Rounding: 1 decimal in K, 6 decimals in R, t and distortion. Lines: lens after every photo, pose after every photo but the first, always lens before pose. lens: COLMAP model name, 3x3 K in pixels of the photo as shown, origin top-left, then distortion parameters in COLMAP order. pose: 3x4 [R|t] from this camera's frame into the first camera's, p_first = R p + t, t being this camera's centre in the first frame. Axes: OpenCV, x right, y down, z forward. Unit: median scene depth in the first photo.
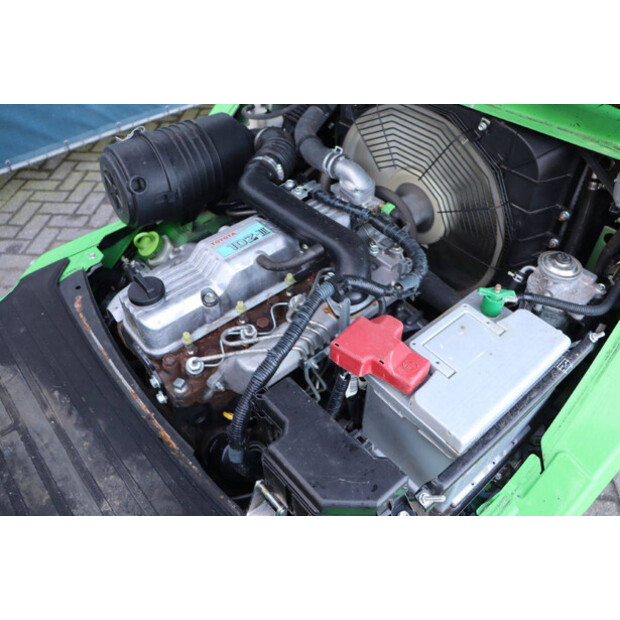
lens RADIAL K [[509.0, 0, 310.0], [0, 509.0, 310.0], [0, 0, 1]] dist [-0.179135, 0.164453]
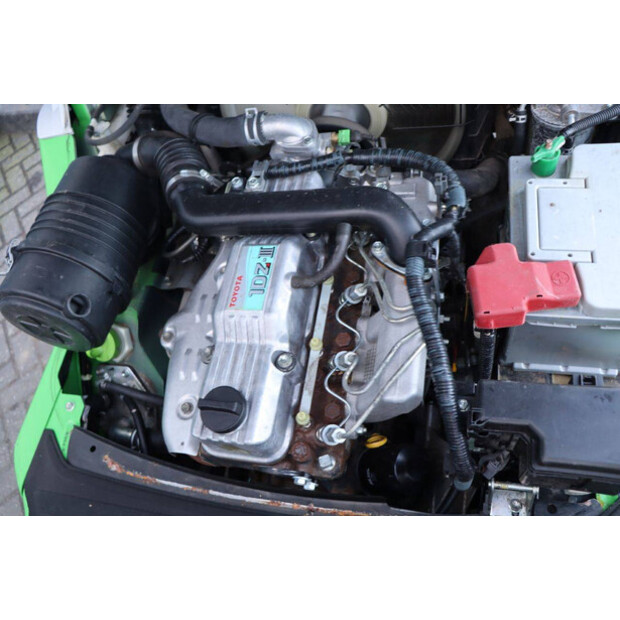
lens RADIAL K [[509.0, 0, 310.0], [0, 509.0, 310.0], [0, 0, 1]] dist [-0.179135, 0.164453]
pose [[0.752883, -0.642483, 0.142767, -0.200794], [0.605600, 0.761209, 0.231969, -0.216046], [-0.257712, -0.088186, 0.962189, 0.190858]]
